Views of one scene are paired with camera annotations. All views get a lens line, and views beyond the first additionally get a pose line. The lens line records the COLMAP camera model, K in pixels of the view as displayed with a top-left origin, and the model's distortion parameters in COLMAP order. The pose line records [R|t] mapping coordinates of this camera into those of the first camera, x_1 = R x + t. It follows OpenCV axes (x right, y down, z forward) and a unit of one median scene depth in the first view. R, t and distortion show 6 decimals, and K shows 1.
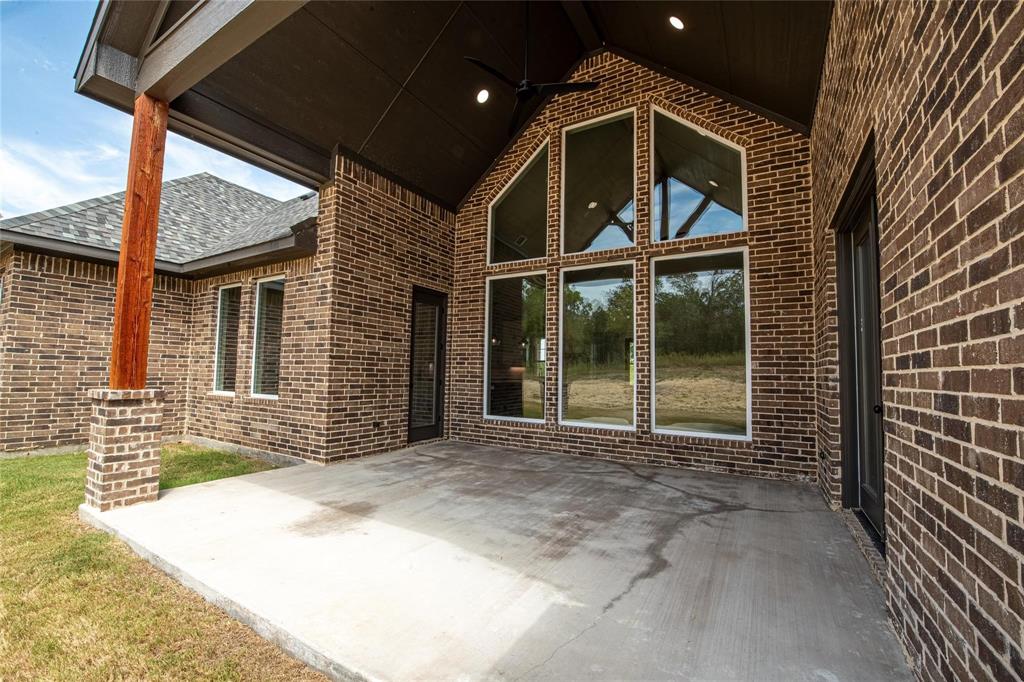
lens RADIAL K [[417.5, 0, 516.0], [0, 417.5, 344.1], [0, 0, 1]] dist [-0.010651, -0.000759]
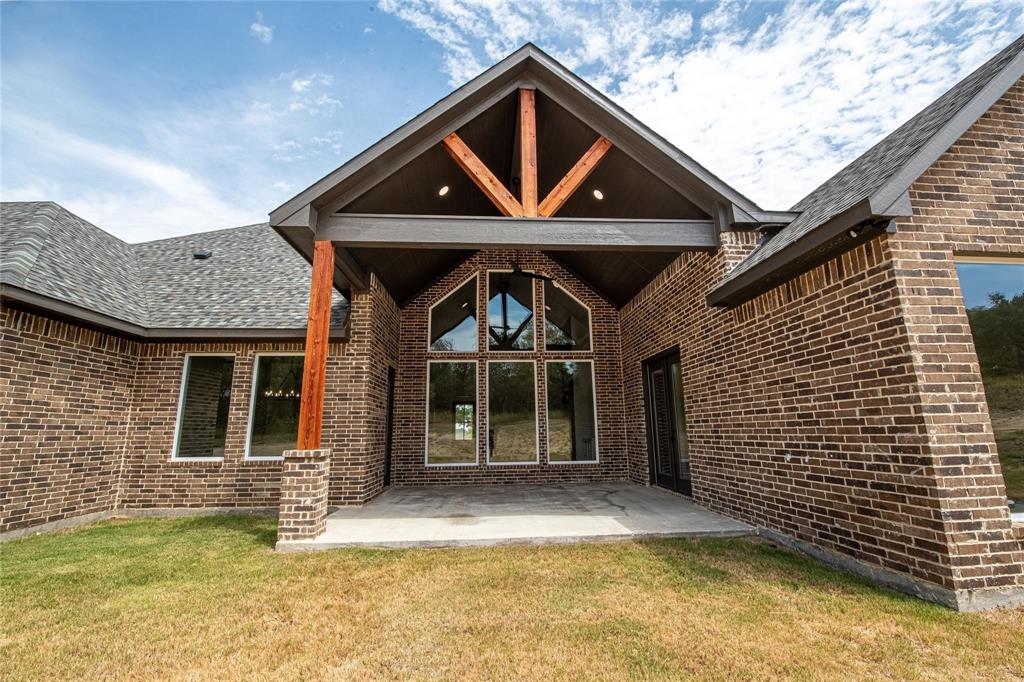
lens RADIAL K [[420.1, 0, 510.9], [0, 420.1, 348.6], [0, 0, 1]] dist [-0.015108, -0.000145]
pose [[0.825461, 0.080072, 0.558751, -0.747113], [-0.009600, 0.991736, -0.127939, -0.031263], [-0.564378, 0.100245, 0.819407, -0.336672]]
